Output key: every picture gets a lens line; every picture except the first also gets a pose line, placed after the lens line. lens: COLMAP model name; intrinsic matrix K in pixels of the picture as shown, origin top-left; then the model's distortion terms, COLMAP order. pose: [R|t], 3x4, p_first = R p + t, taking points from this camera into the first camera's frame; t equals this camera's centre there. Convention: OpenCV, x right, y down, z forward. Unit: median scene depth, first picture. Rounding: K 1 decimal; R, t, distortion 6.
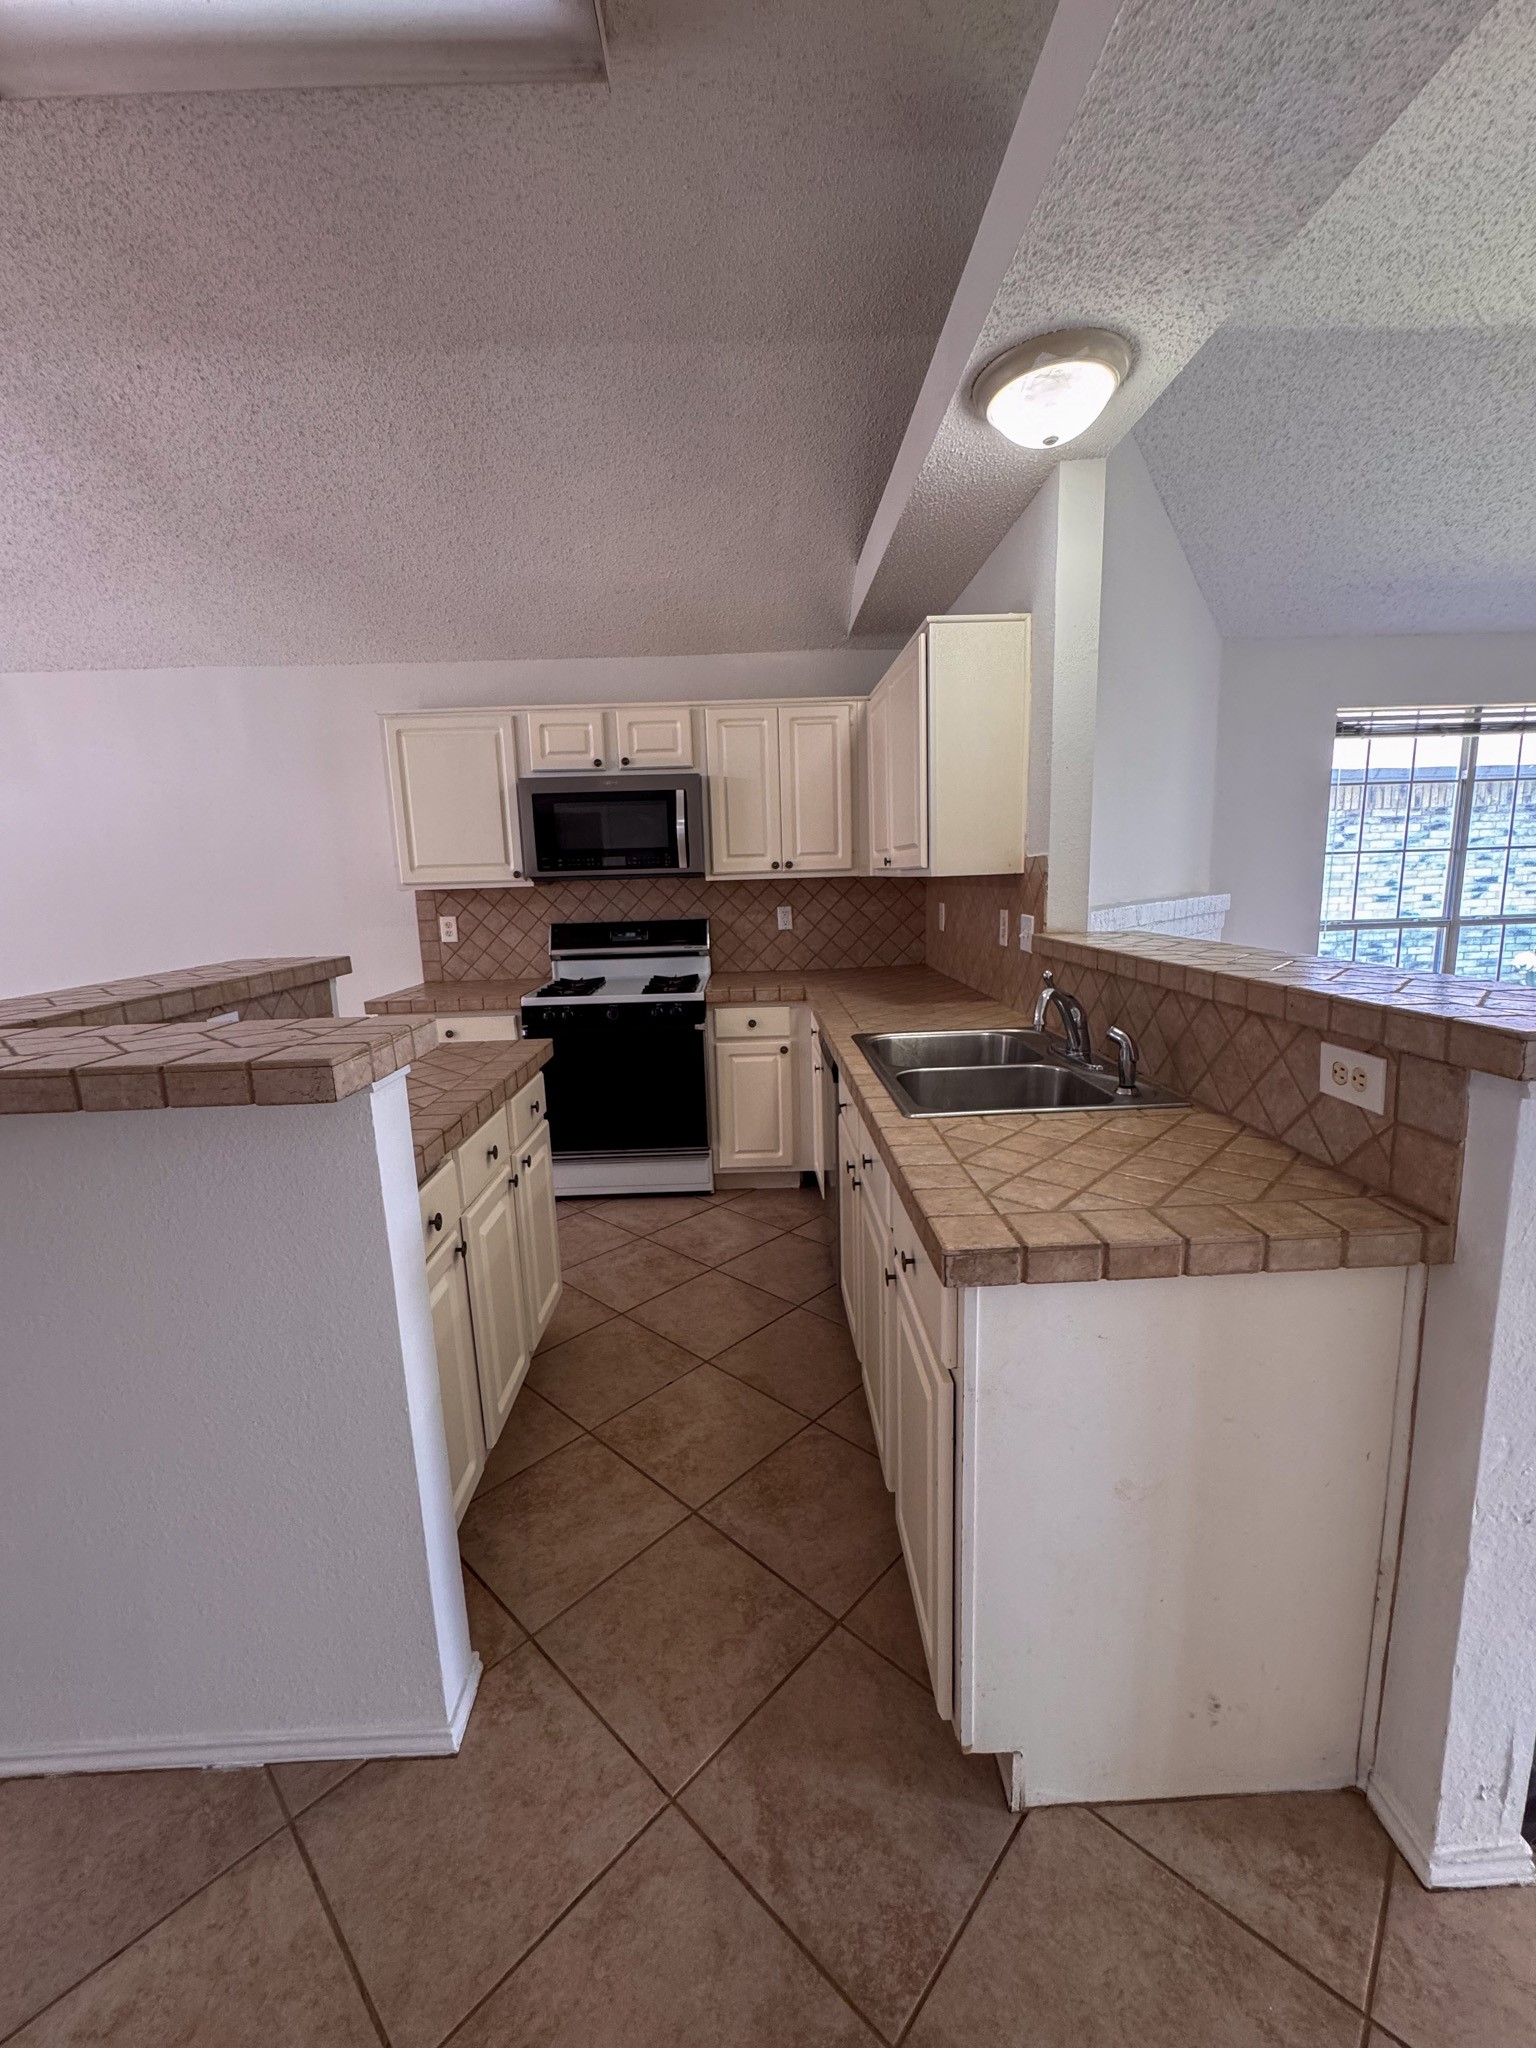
lens RADIAL K [[823.9, 0, 769.2], [0, 823.9, 1021.0], [0, 0, 1]] dist [-0.004364, 0.000612]
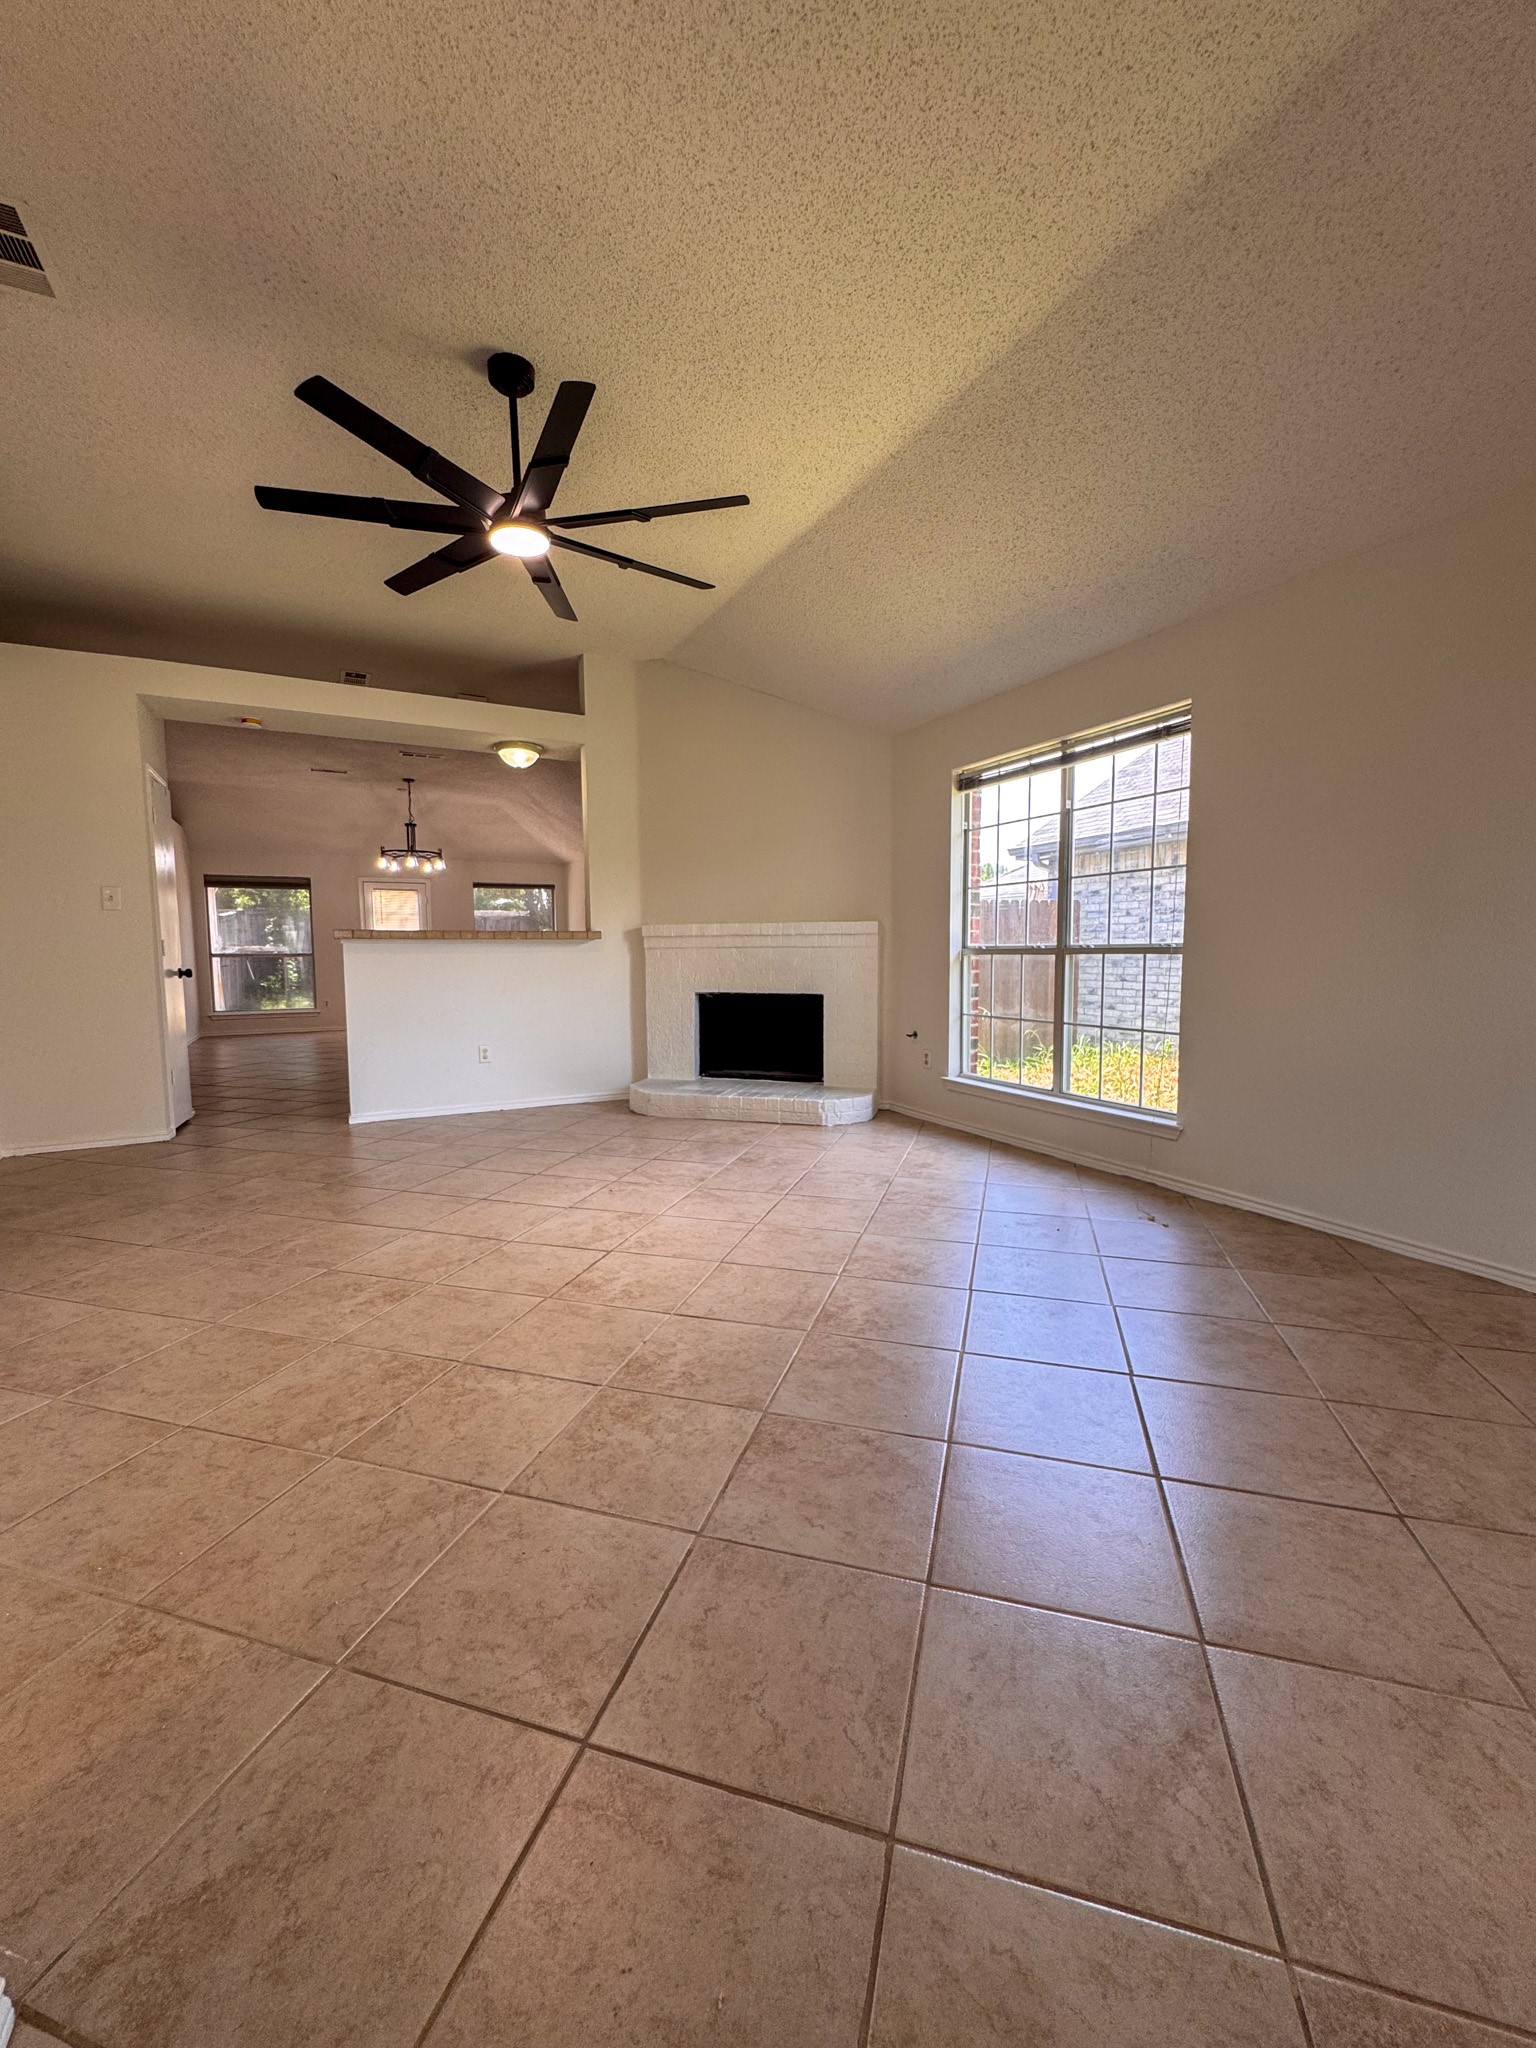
lens RADIAL K [[823.9, 0, 771.2], [0, 823.9, 1021.9], [0, 0, 1]] dist [-0.004364, 0.000612]
pose [[0.445457, 0.104677, -0.889163, 1.855861], [-0.163121, 0.986008, 0.034357, -0.011992], [0.880318, 0.129736, 0.456299, 0.285871]]
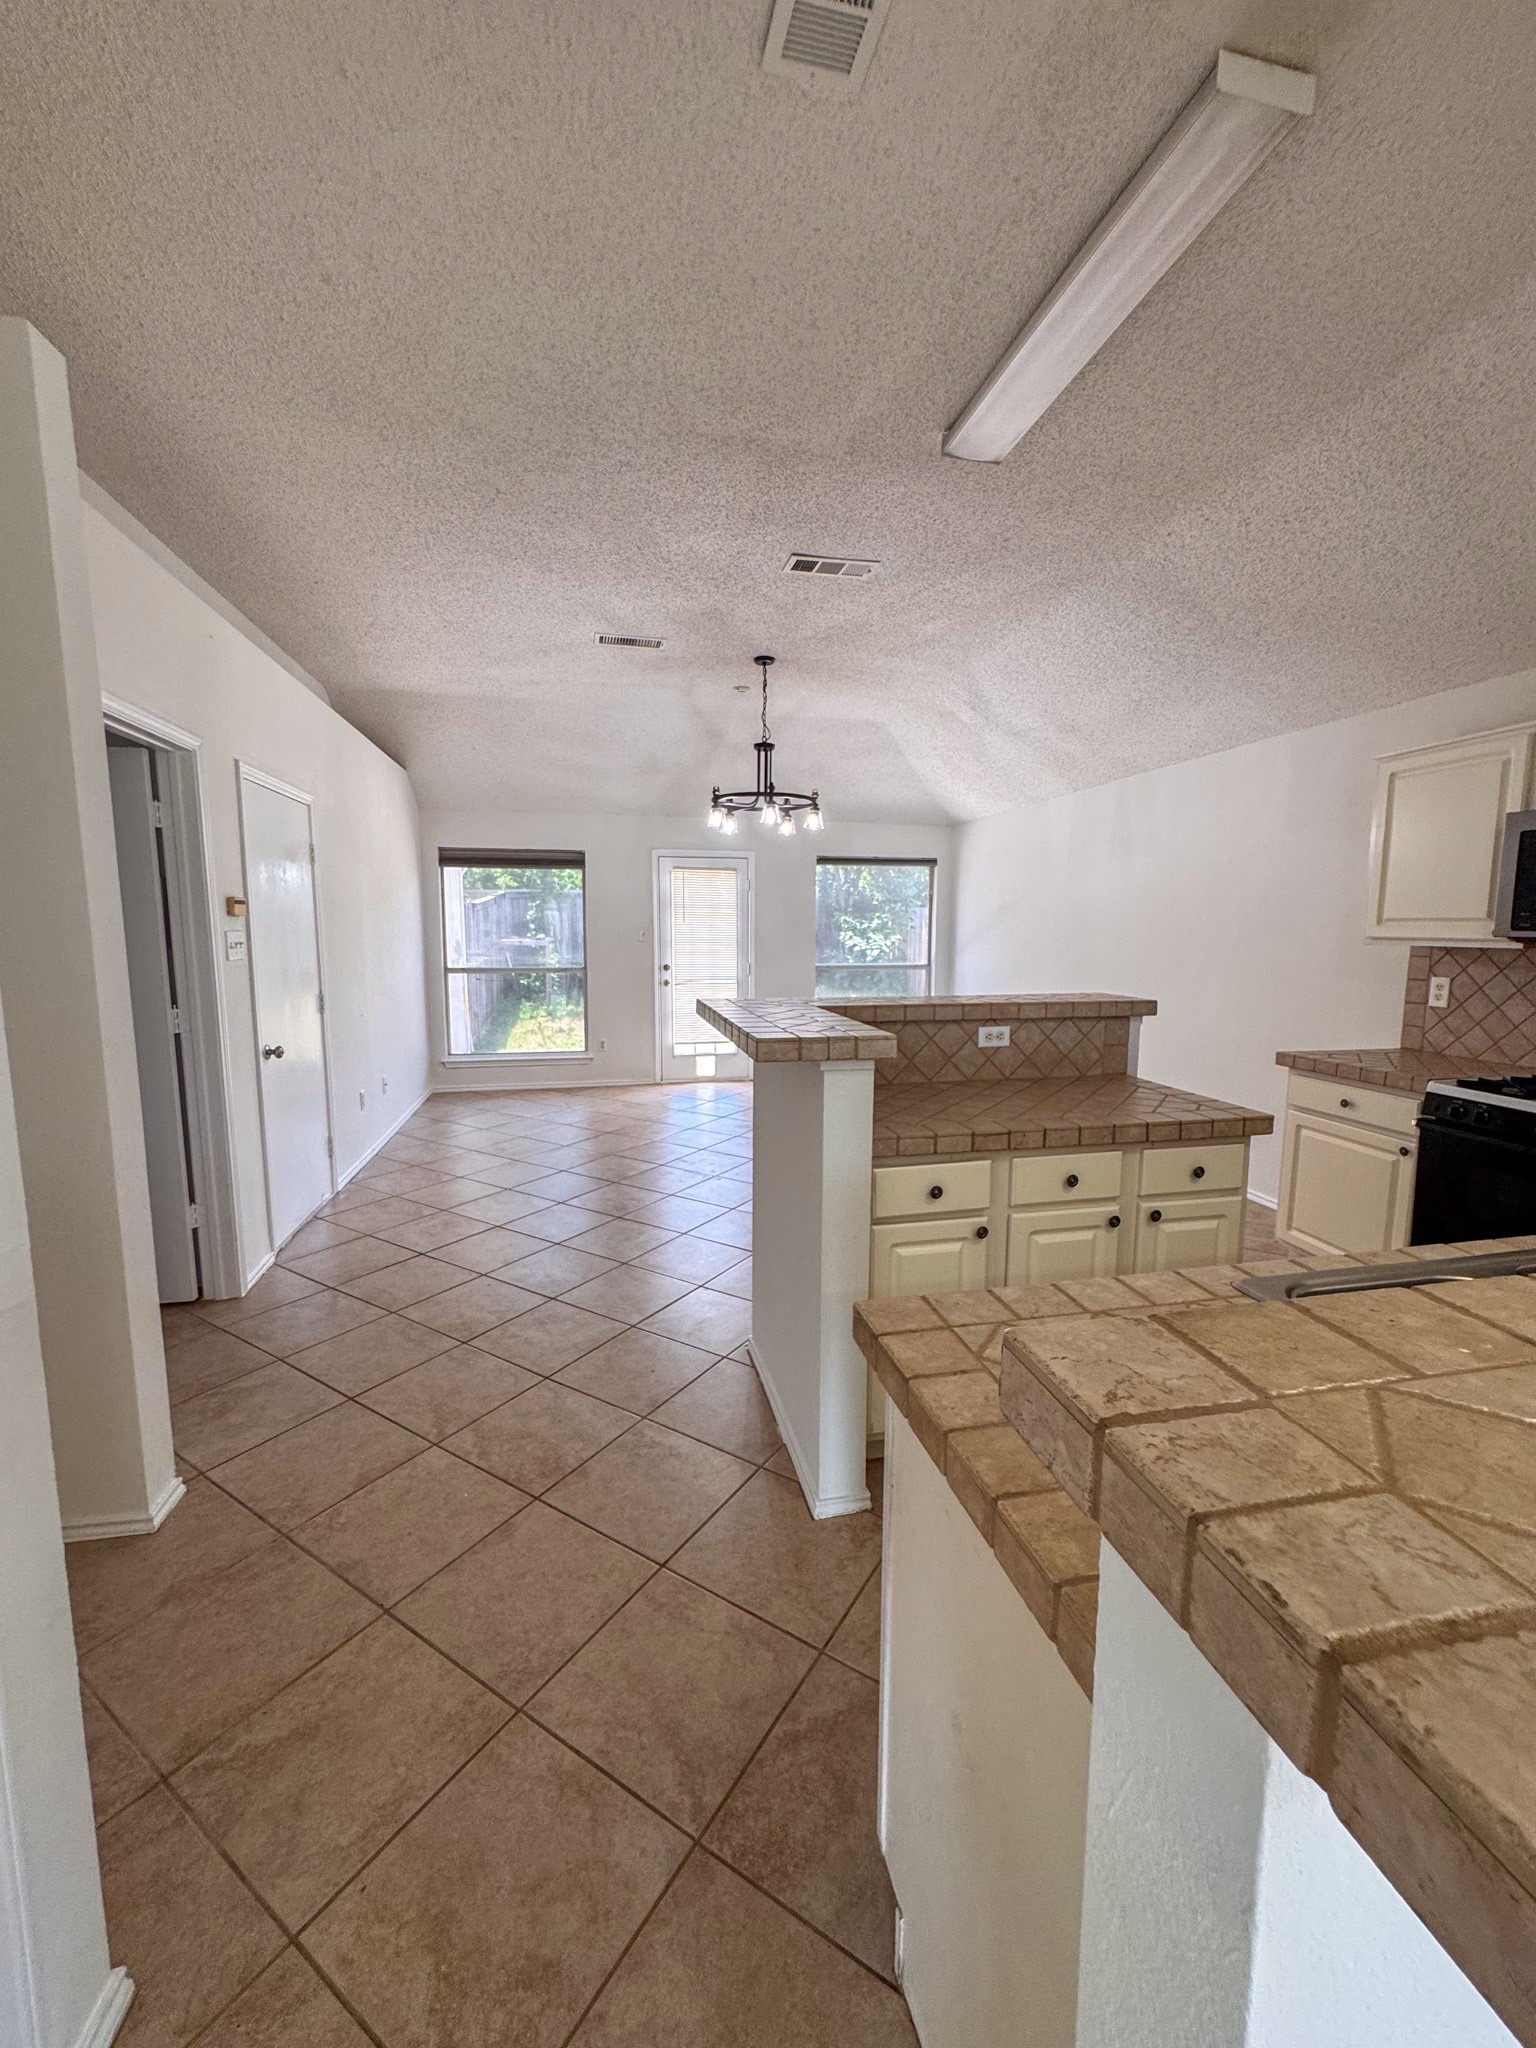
lens RADIAL K [[823.9, 0, 769.1], [0, 823.9, 1021.8], [0, 0, 1]] dist [-0.004364, 0.000612]
pose [[0.189854, 0.145123, -0.971028, 0.348630], [-0.181893, 0.977094, 0.110466, -0.054912], [0.964816, 0.155651, 0.211902, 0.172394]]
